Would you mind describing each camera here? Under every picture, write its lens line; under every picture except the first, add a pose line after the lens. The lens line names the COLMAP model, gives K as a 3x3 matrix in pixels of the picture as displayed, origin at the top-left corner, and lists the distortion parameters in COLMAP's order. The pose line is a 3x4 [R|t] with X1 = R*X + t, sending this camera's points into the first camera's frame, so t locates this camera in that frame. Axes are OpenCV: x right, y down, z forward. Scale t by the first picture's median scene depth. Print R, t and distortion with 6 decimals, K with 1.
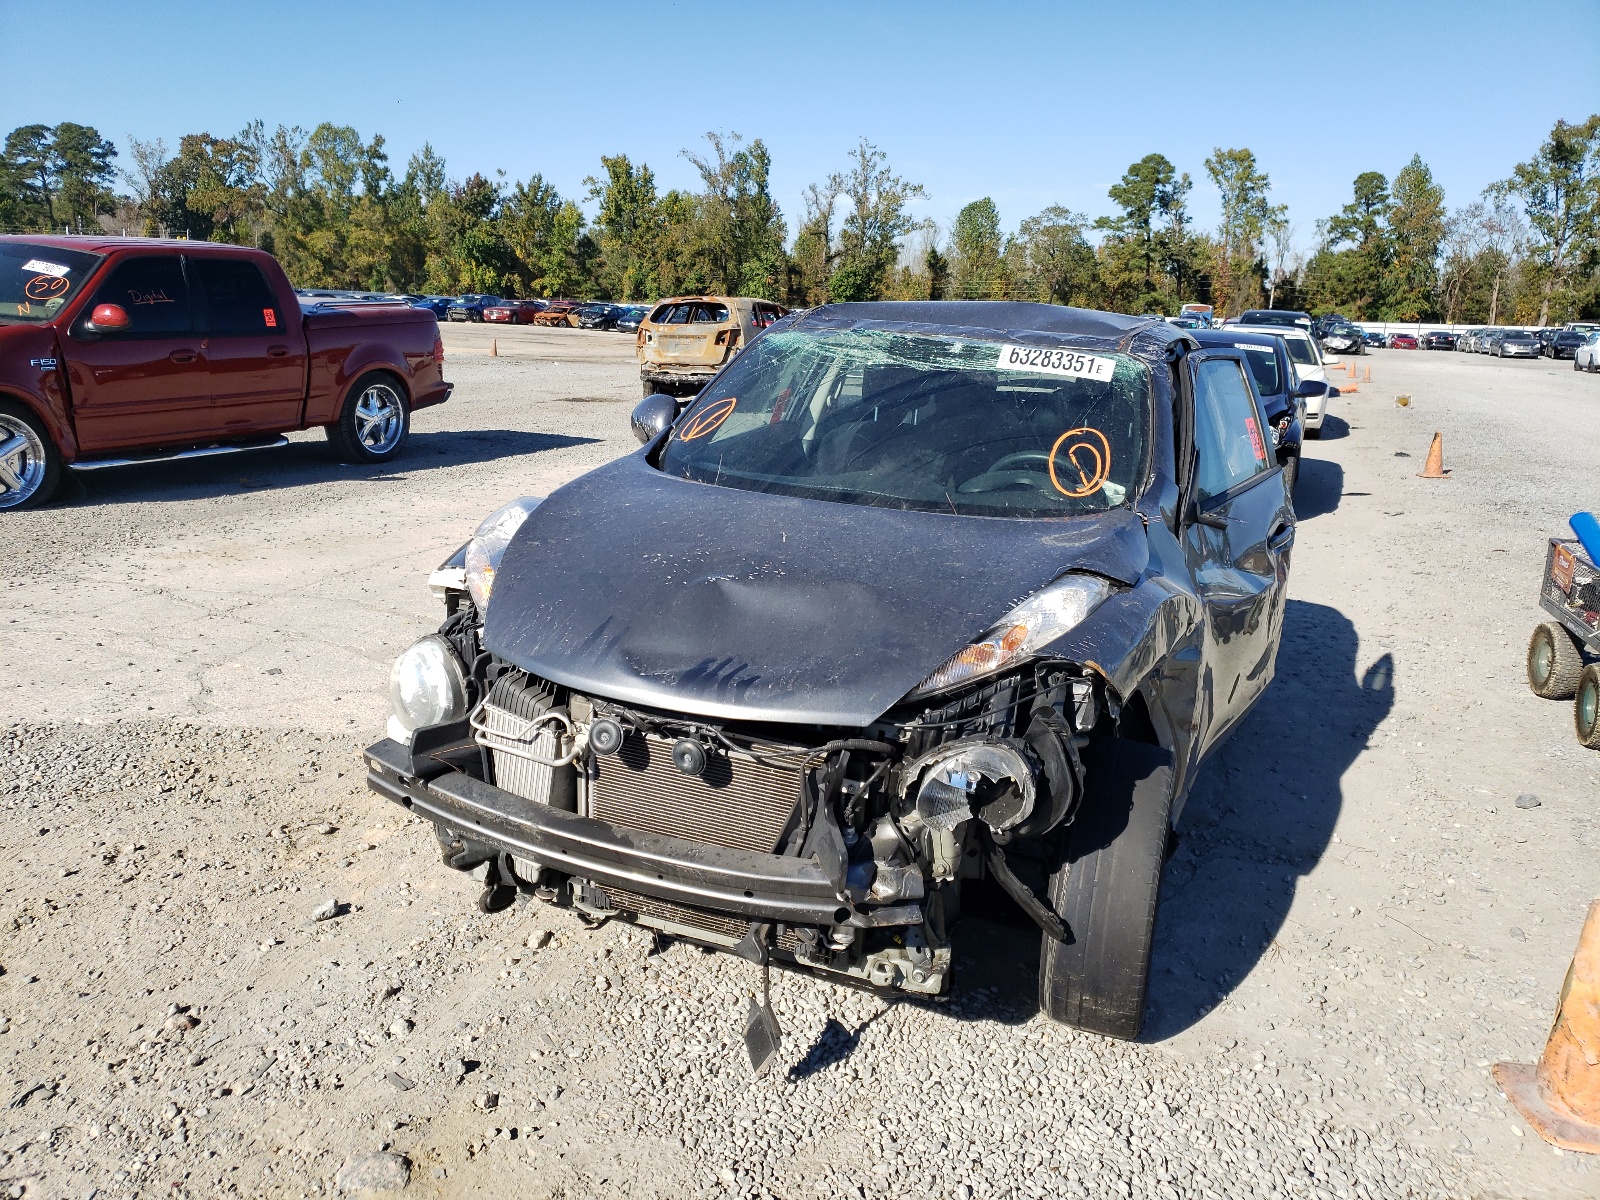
lens RADIAL K [[1230.6, 0, 804.3], [0, 1230.6, 587.6], [0, 0, 1]] dist [0.020260, -0.004491]
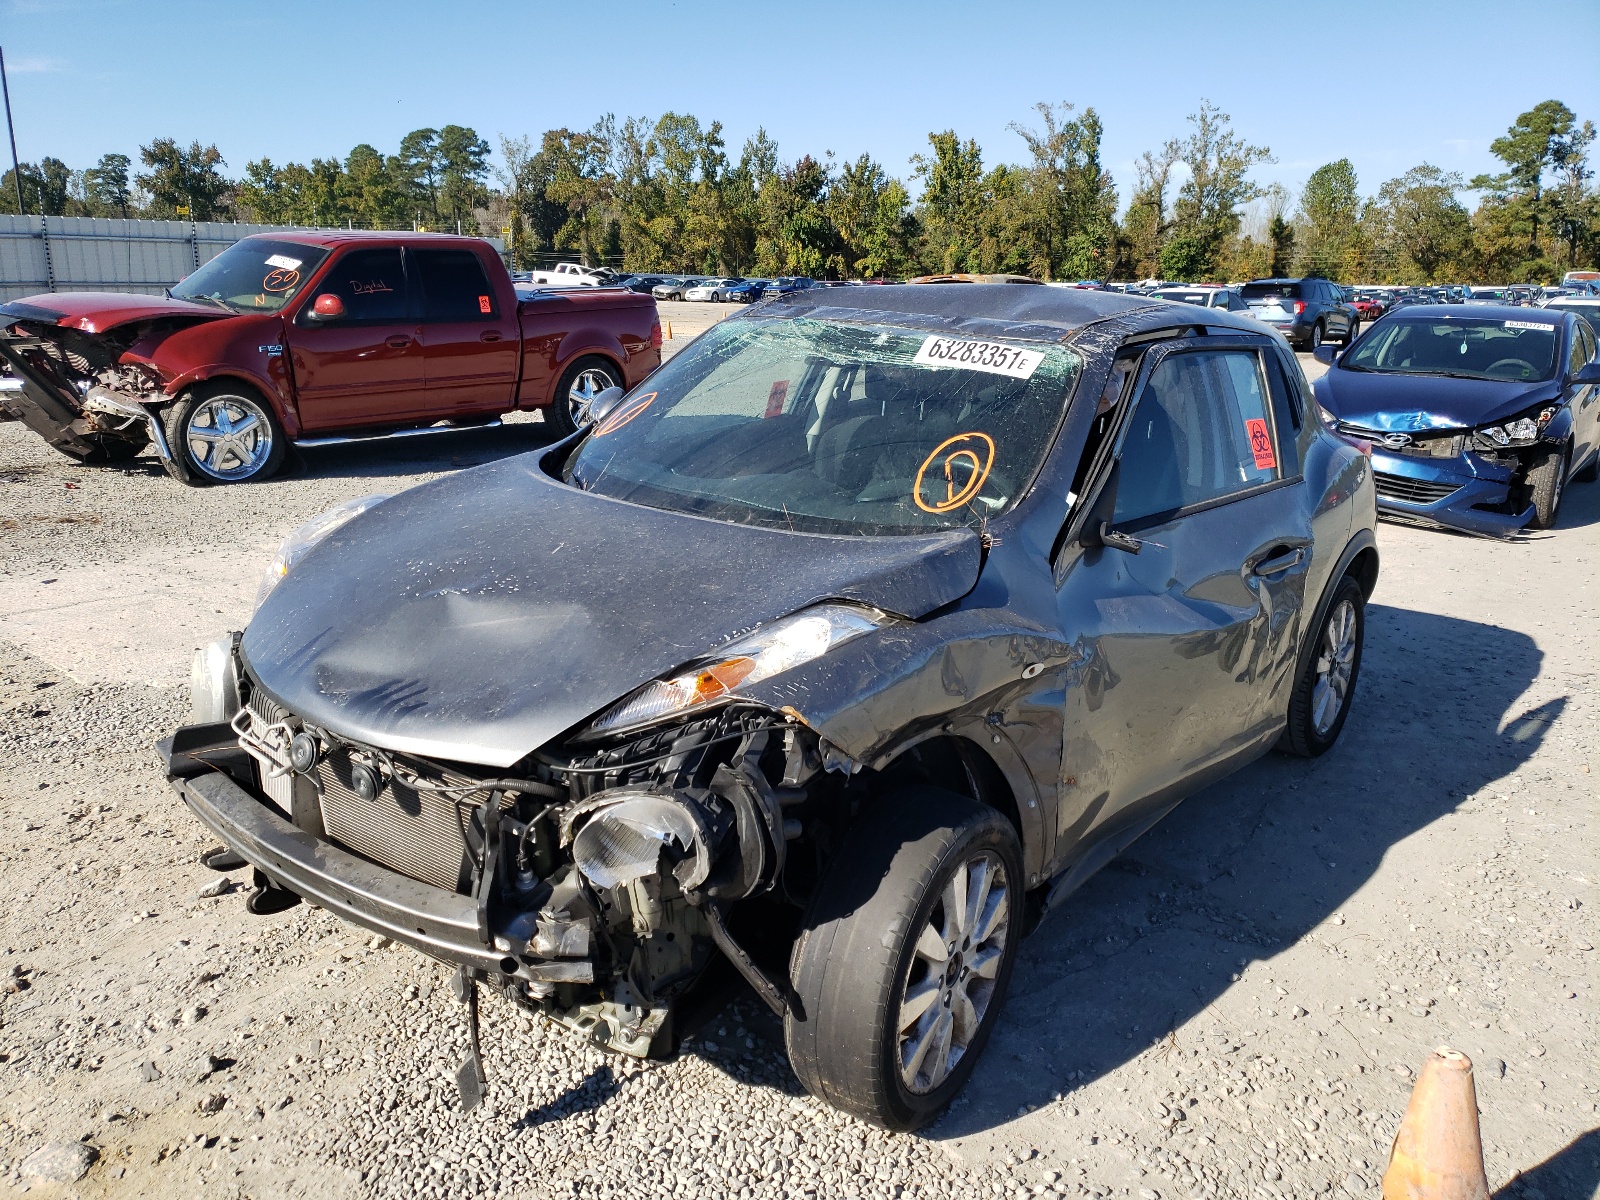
lens RADIAL K [[1230.6, 0, 810.4], [0, 1230.6, 607.5], [0, 0, 1]] dist [0.020260, -0.004491]
pose [[0.969617, 0.048667, -0.239737, 0.126598], [-0.040946, 0.998473, 0.037089, -0.012482], [0.241175, -0.026146, 0.970129, 0.044700]]
